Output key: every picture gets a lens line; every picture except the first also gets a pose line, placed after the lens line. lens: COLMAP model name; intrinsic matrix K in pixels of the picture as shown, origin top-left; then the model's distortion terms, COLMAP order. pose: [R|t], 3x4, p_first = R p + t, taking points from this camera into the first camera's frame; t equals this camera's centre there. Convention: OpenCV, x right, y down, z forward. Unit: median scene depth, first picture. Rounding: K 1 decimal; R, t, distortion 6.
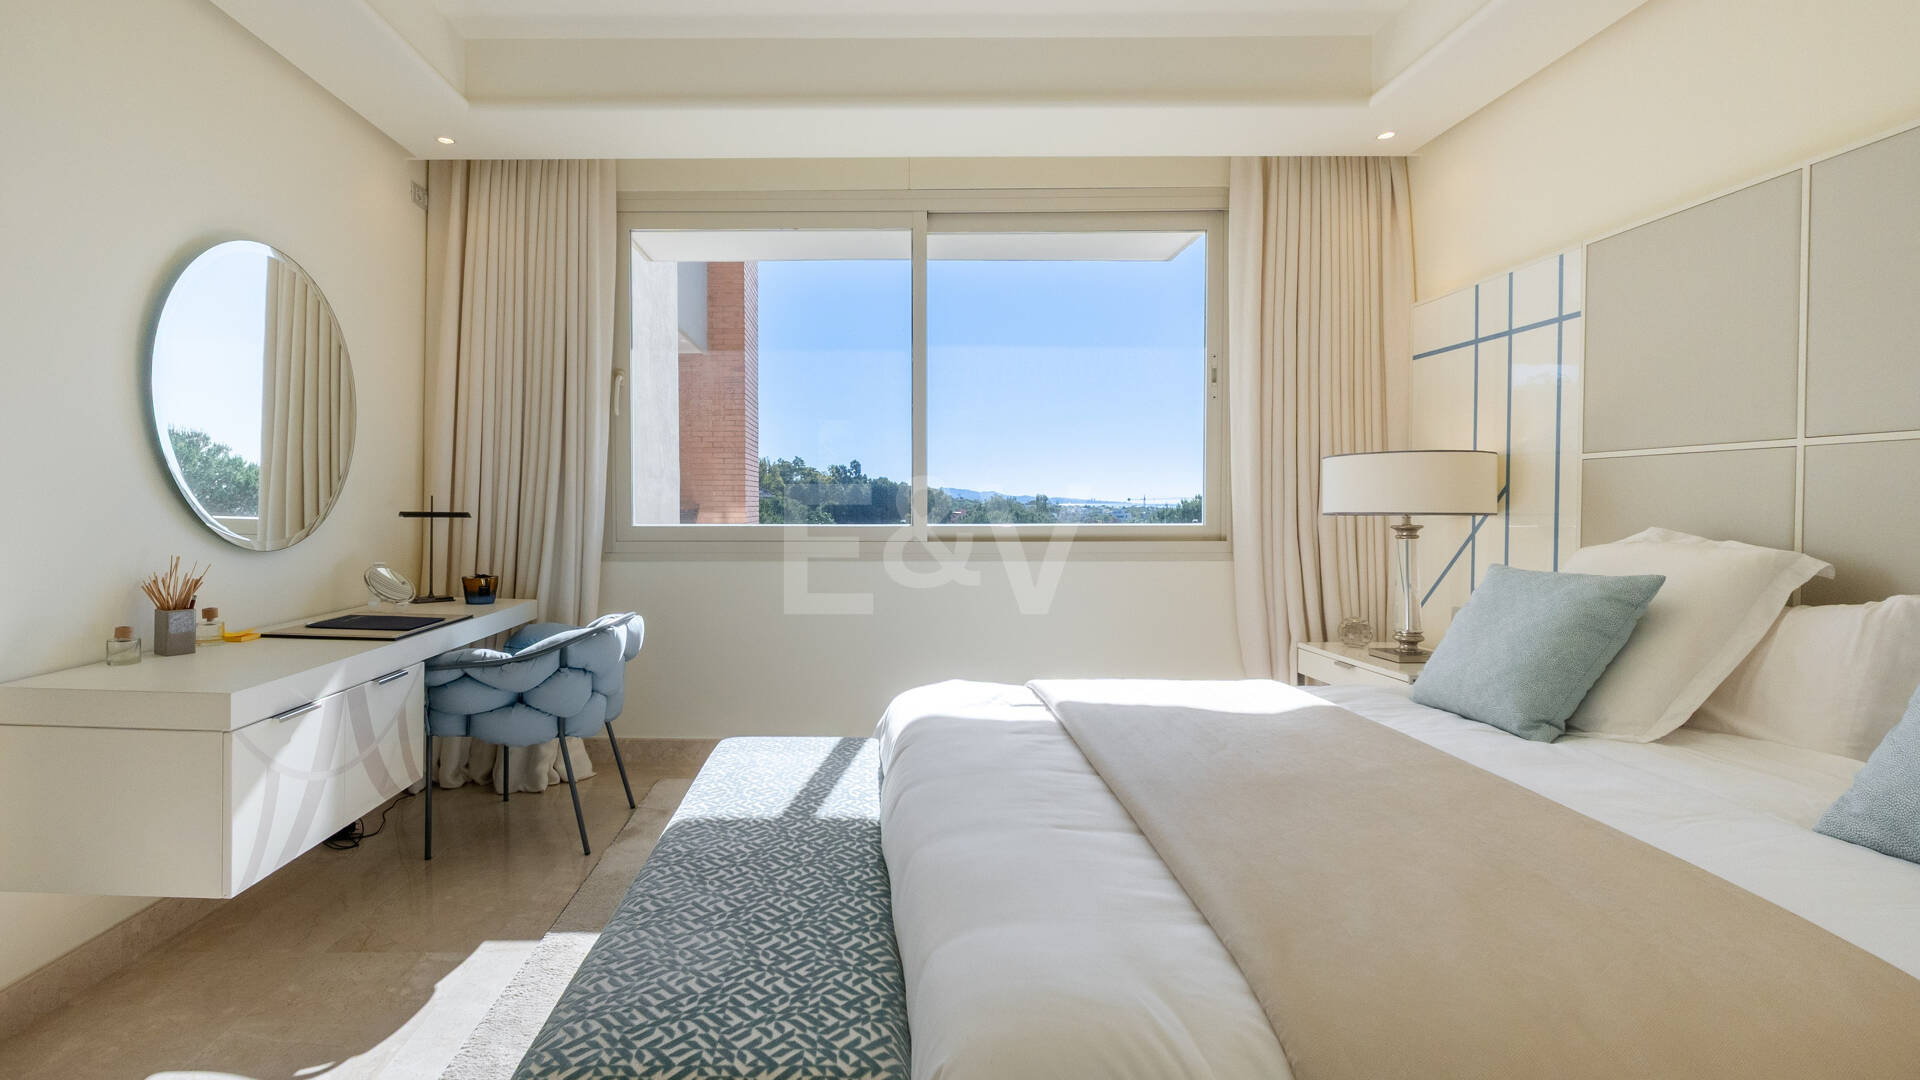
lens RADIAL K [[953.1, 0, 959.5], [0, 953.1, 528.0], [0, 0, 1]] dist [0.000532, 0.000577]
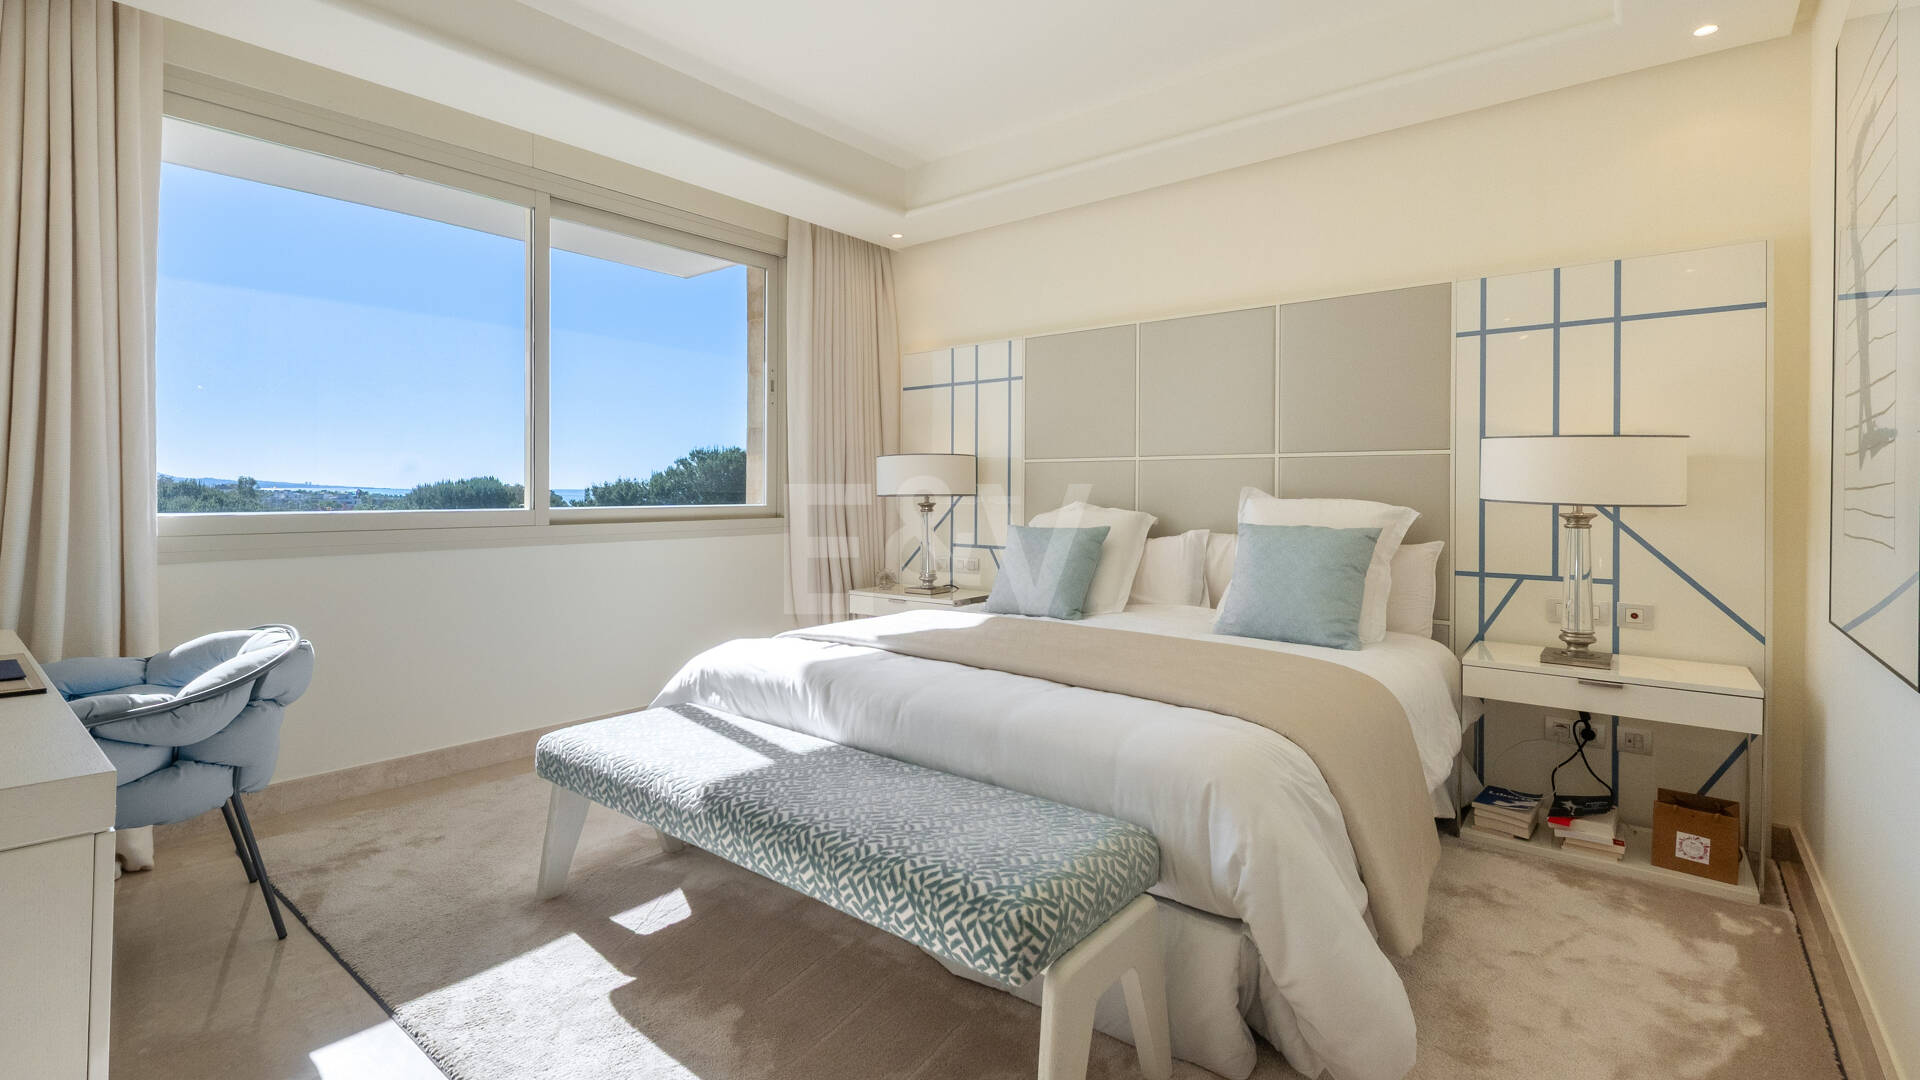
lens RADIAL K [[854.5, 0, 956.8], [0, 854.5, 524.7], [0, 0, 1]] dist [-0.000719, -0.000500]
pose [[0.617703, -0.030384, 0.785825, -0.559010], [0.017418, 0.999537, 0.024955, -0.001118], [-0.786219, -0.001727, 0.617946, 0.129054]]
